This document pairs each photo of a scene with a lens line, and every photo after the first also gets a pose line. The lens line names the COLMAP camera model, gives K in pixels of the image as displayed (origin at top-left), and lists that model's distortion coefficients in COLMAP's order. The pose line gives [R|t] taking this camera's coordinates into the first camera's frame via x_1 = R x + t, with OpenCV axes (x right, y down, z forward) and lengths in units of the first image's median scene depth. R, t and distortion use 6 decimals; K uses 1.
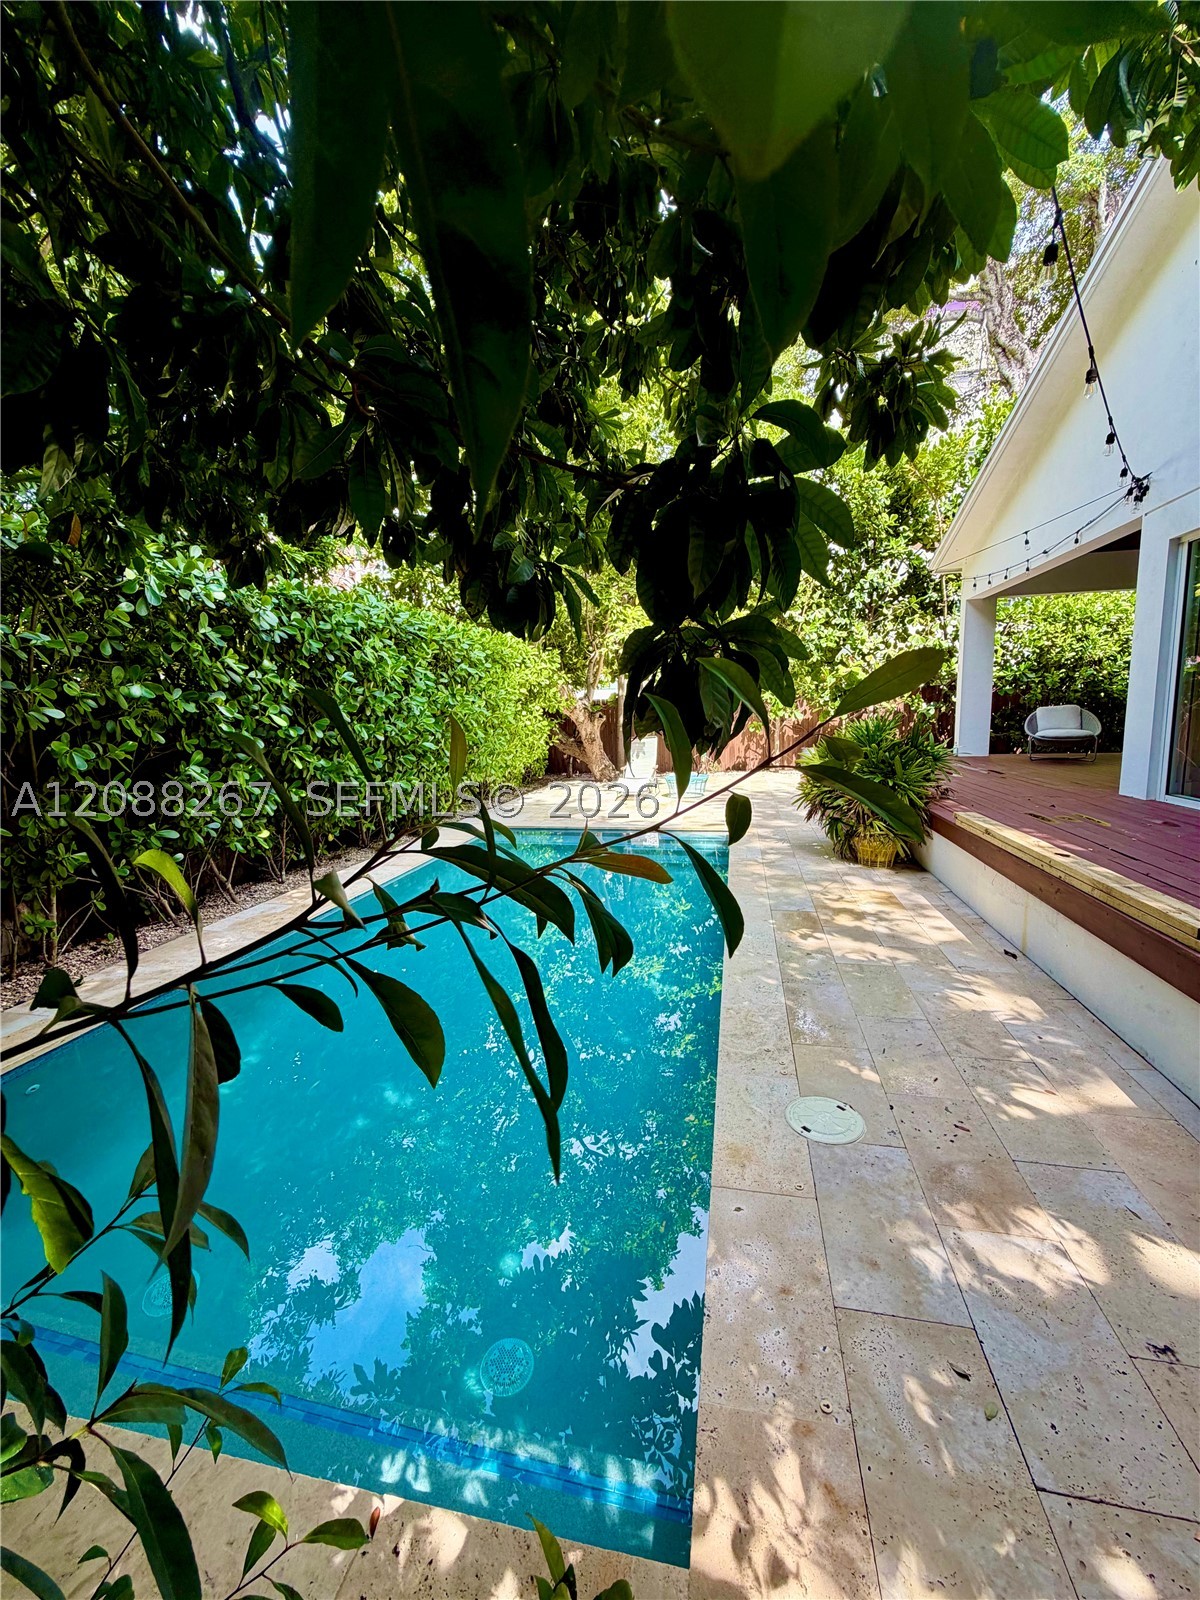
lens RADIAL K [[628.9, 0, 597.7], [0, 628.9, 799.3], [0, 0, 1]] dist [0.000342, -0.000186]
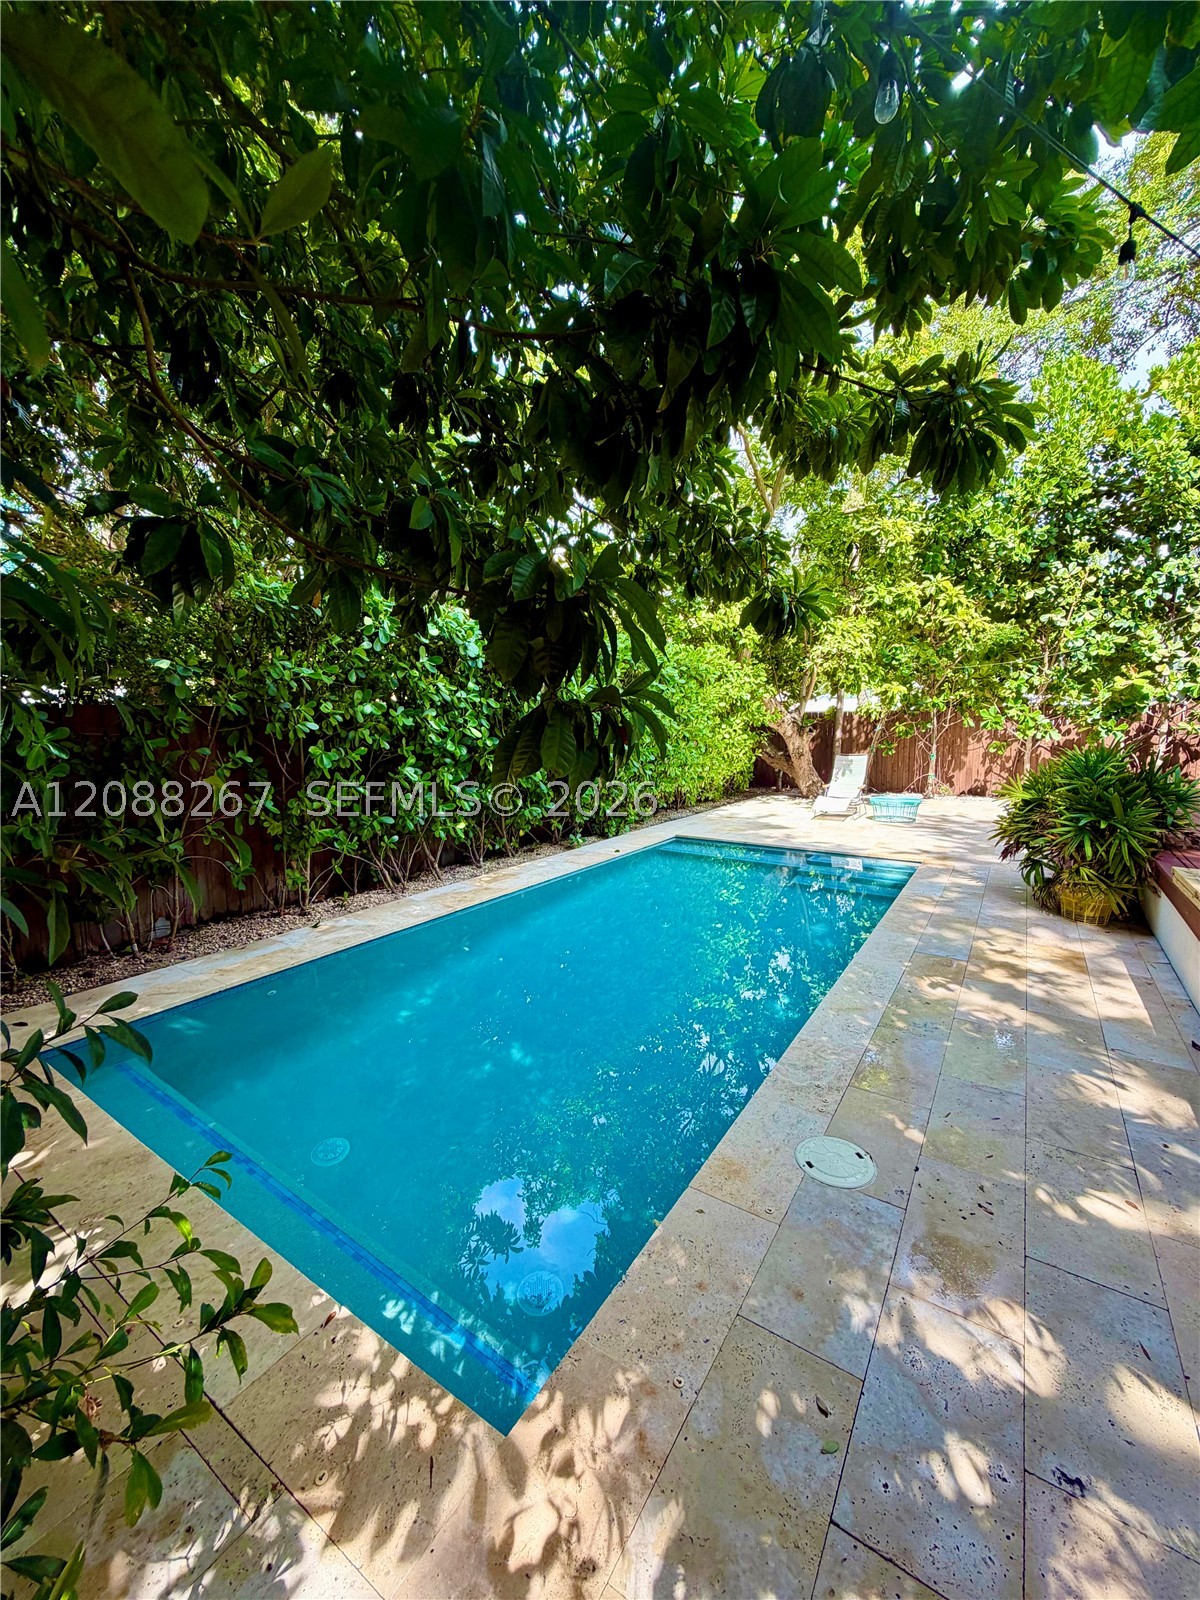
lens RADIAL K [[628.9, 0, 604.5], [0, 628.9, 801.6], [0, 0, 1]] dist [0.000342, -0.000186]
pose [[0.931455, 0.067032, -0.357629, 0.173579], [-0.069574, 0.997560, 0.005769, -0.019175], [0.357143, 0.019508, 0.933846, -0.034594]]
